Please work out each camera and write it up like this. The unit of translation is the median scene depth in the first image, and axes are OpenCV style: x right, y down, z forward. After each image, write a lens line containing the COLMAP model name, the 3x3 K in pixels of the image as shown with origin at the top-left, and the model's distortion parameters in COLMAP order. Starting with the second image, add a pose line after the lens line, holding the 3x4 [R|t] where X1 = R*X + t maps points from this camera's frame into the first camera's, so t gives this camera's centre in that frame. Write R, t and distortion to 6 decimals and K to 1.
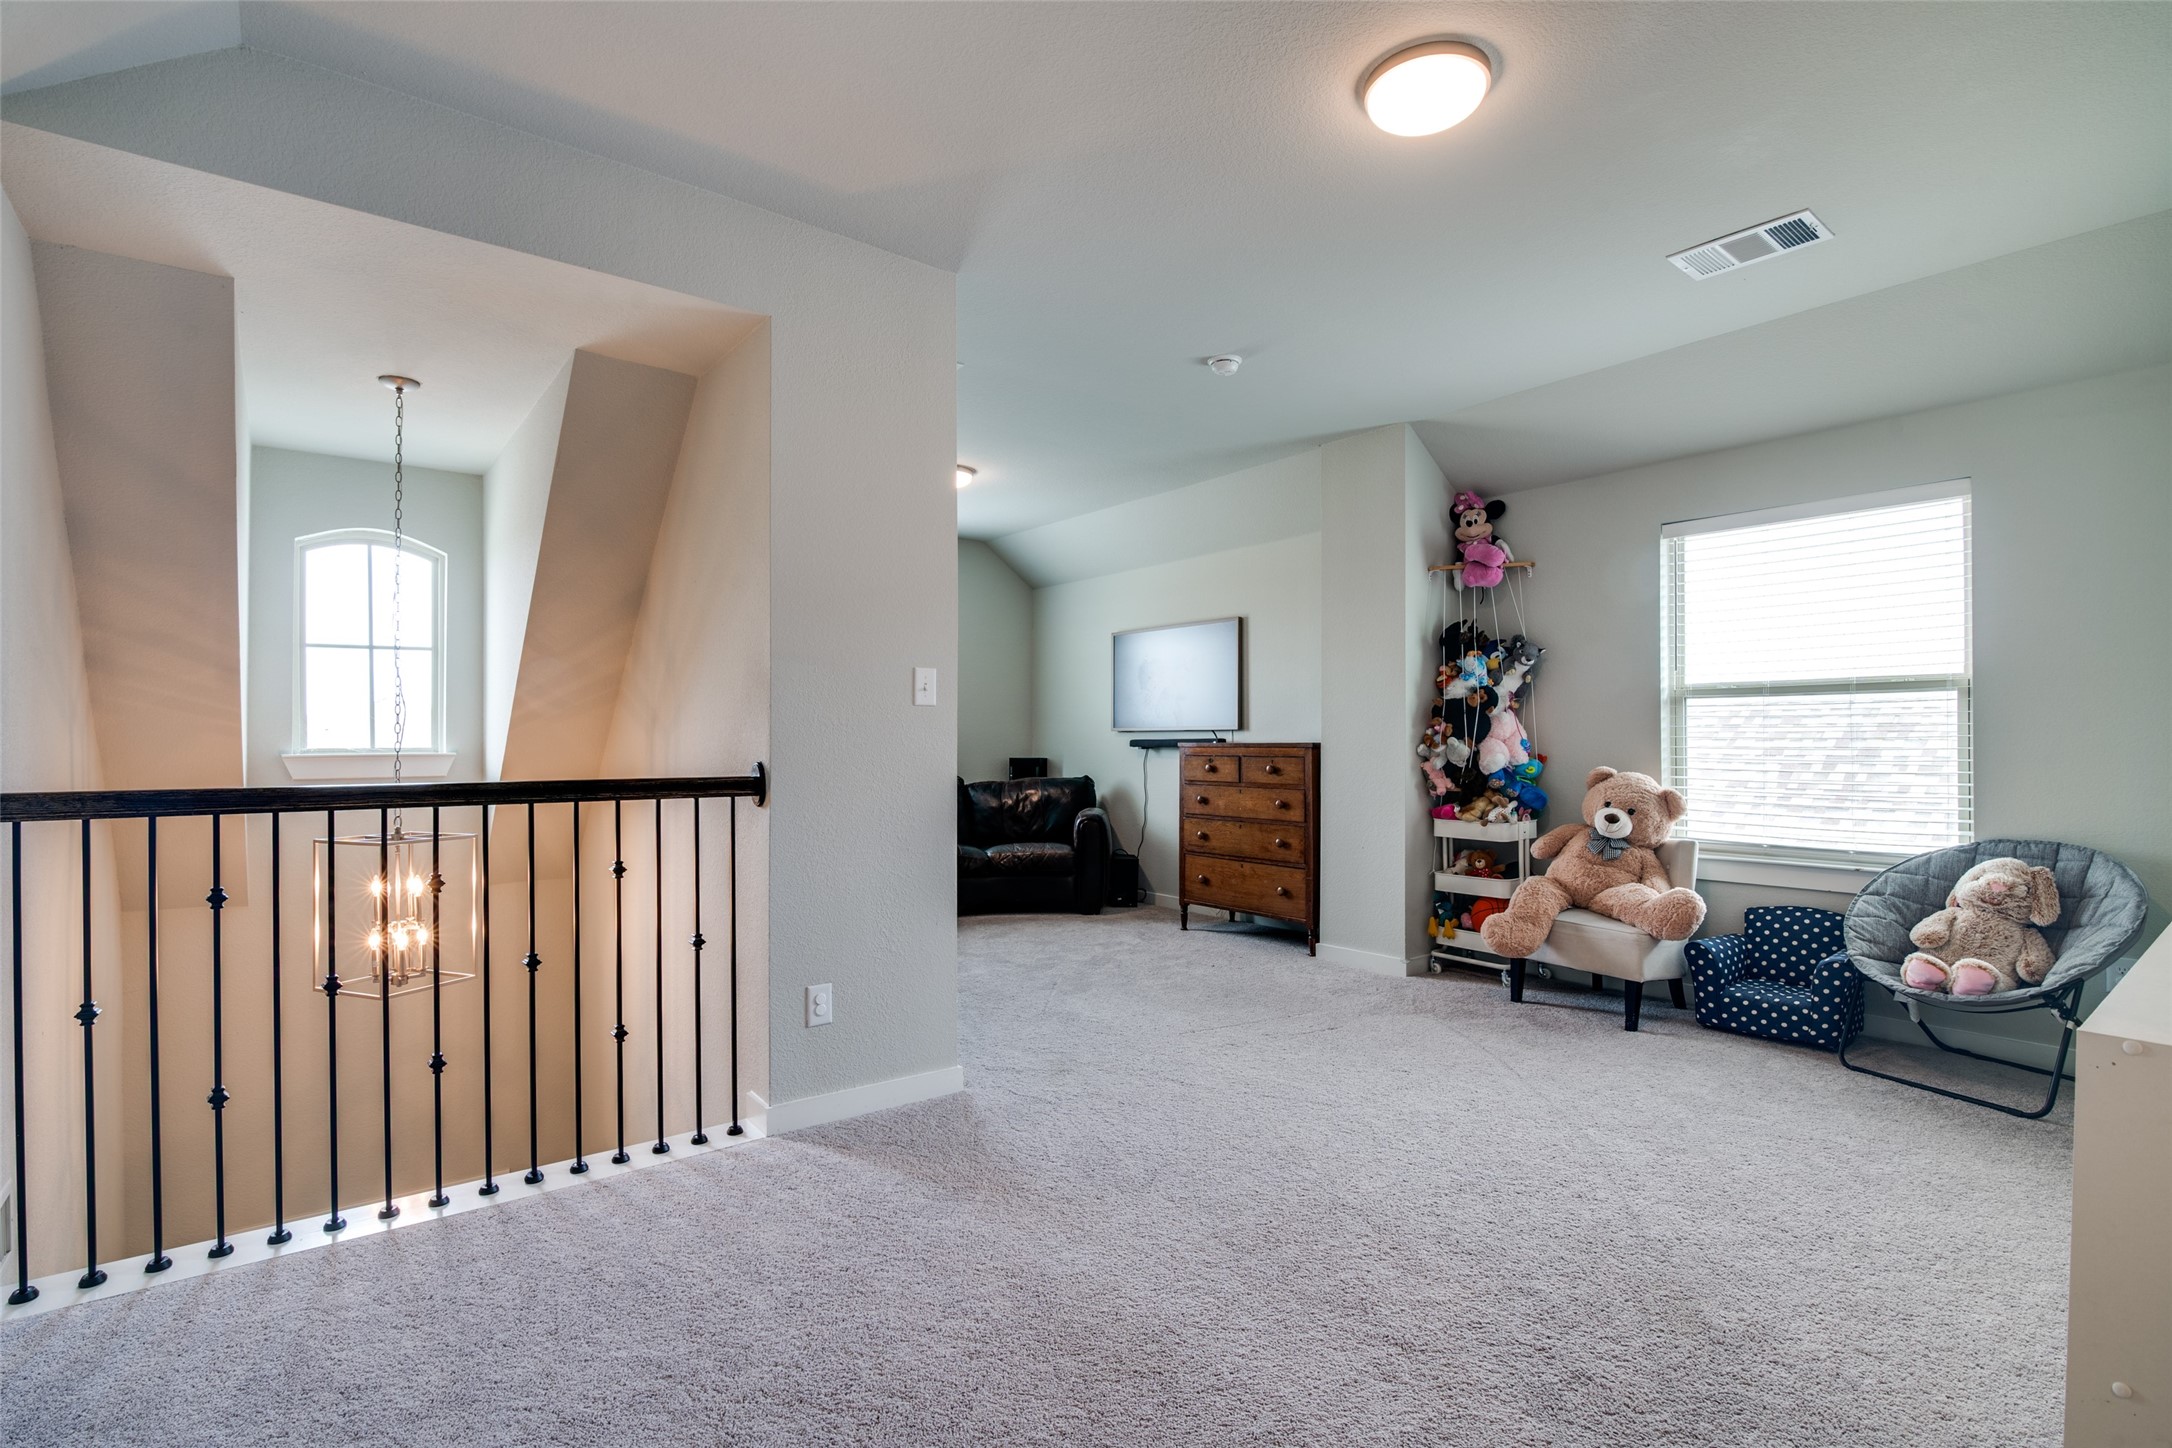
lens RADIAL K [[1017.2, 0, 1084.8], [0, 1017.2, 732.3], [0, 0, 1]] dist [-0.016351, 0.000529]
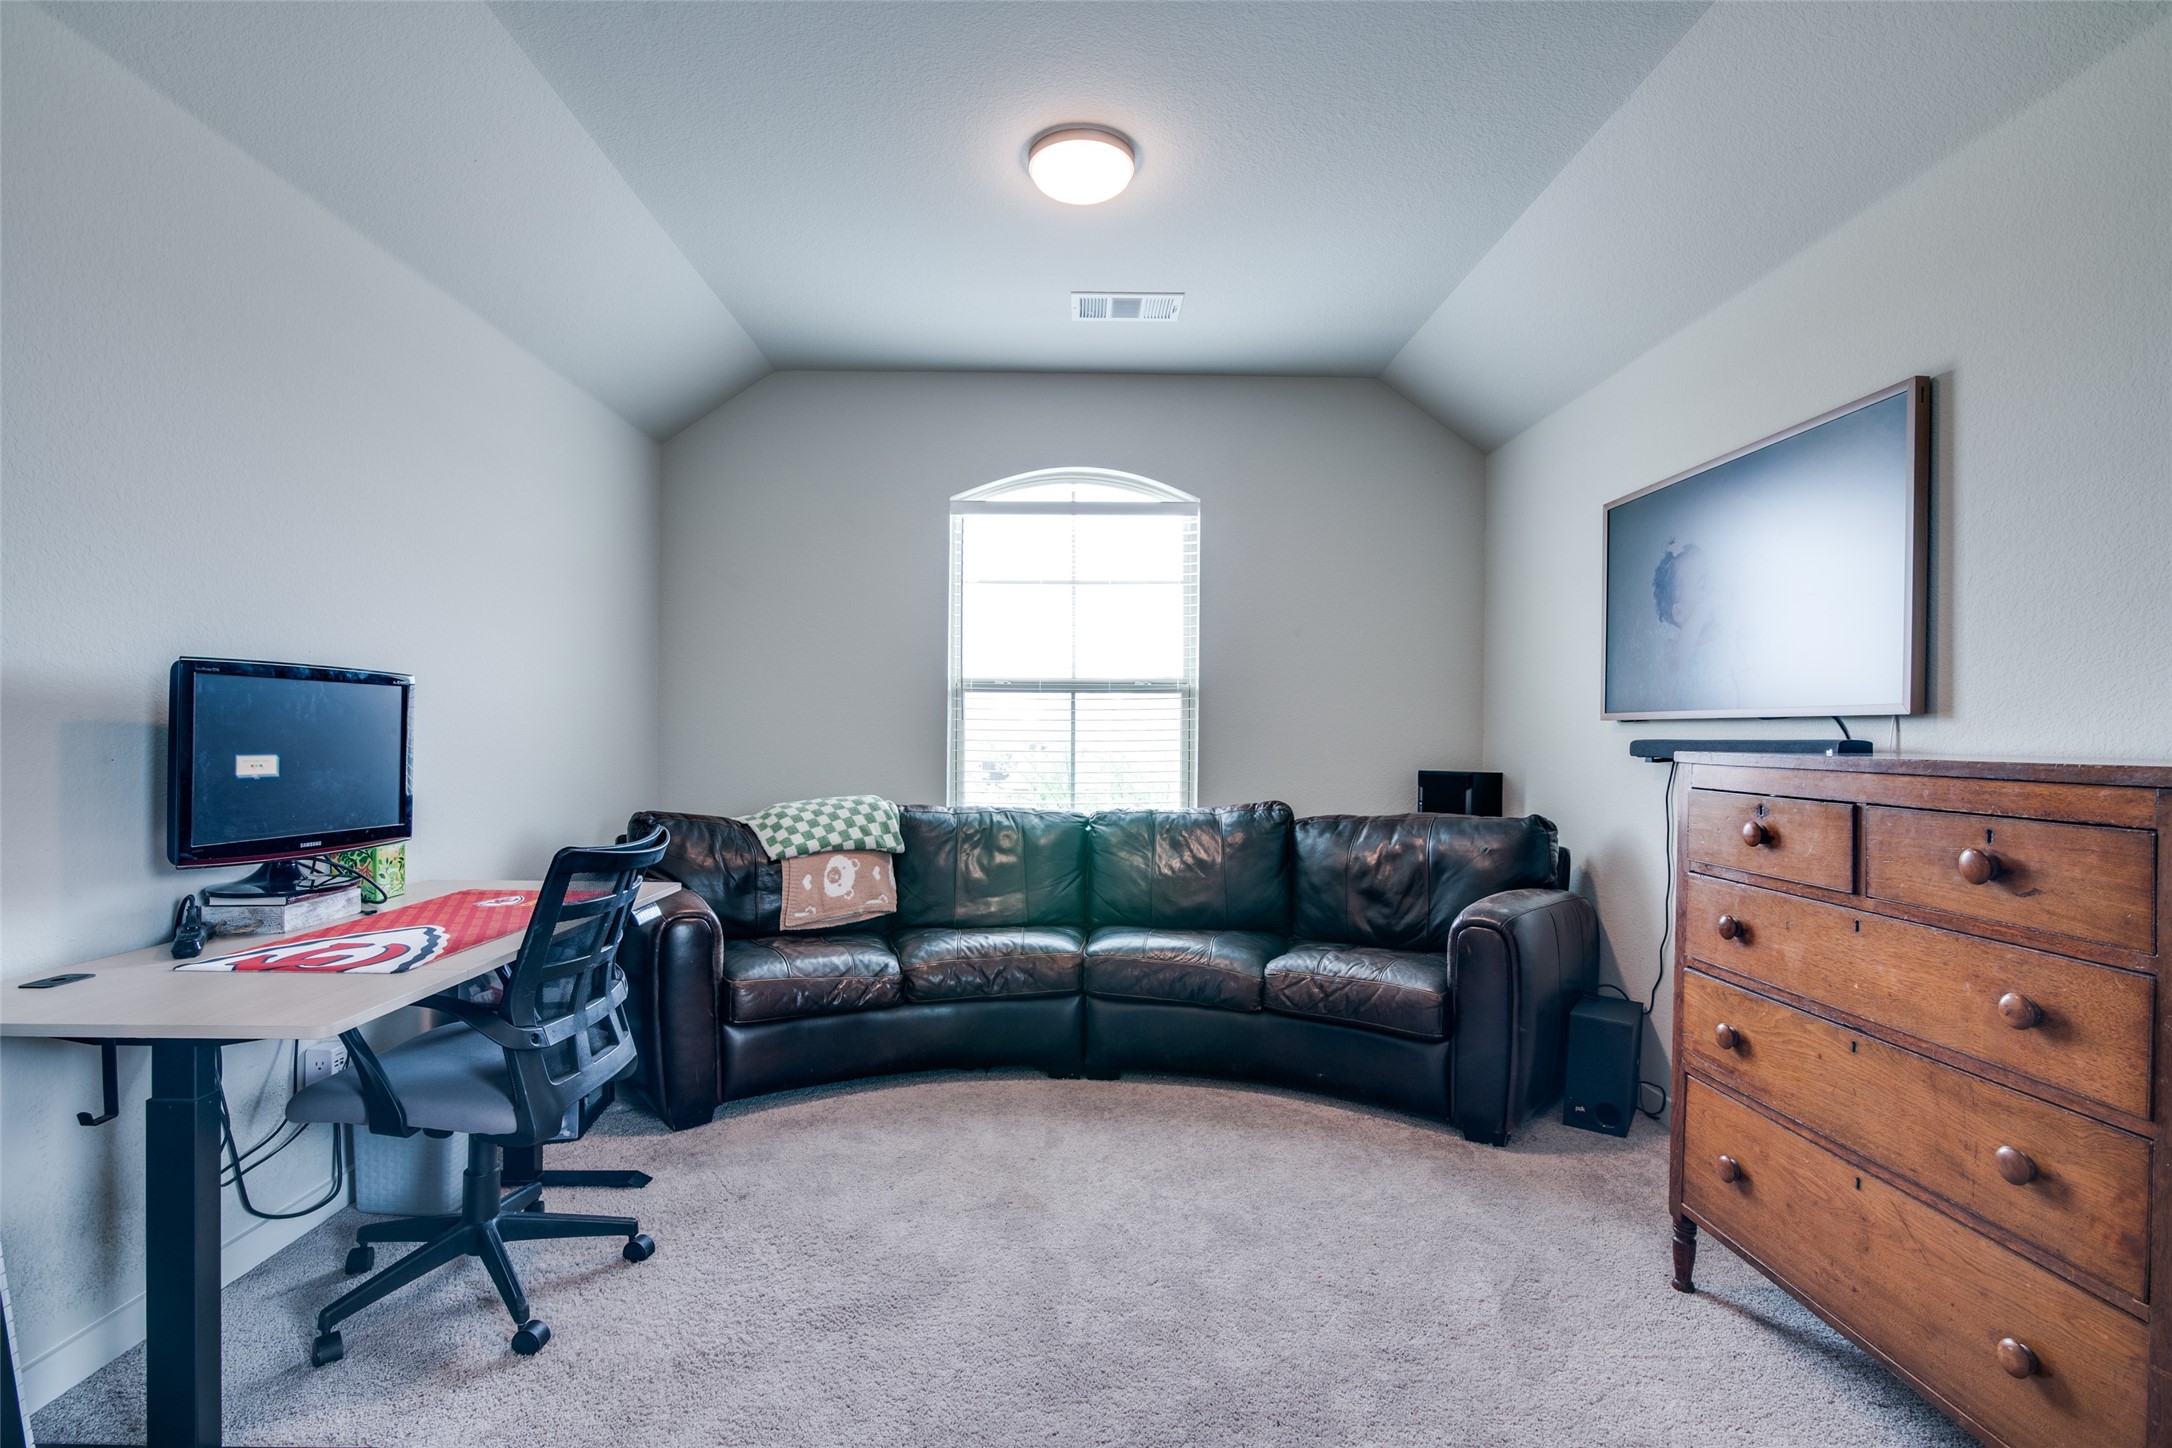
lens RADIAL K [[1017.2, 0, 1084.8], [0, 1017.2, 732.3], [0, 0, 1]] dist [-0.016351, 0.000529]
pose [[0.794054, 0.006903, -0.607808, 0.147264], [-0.000005, 0.999936, 0.011351, -0.000955], [0.607847, -0.009010, 0.794003, 0.615947]]
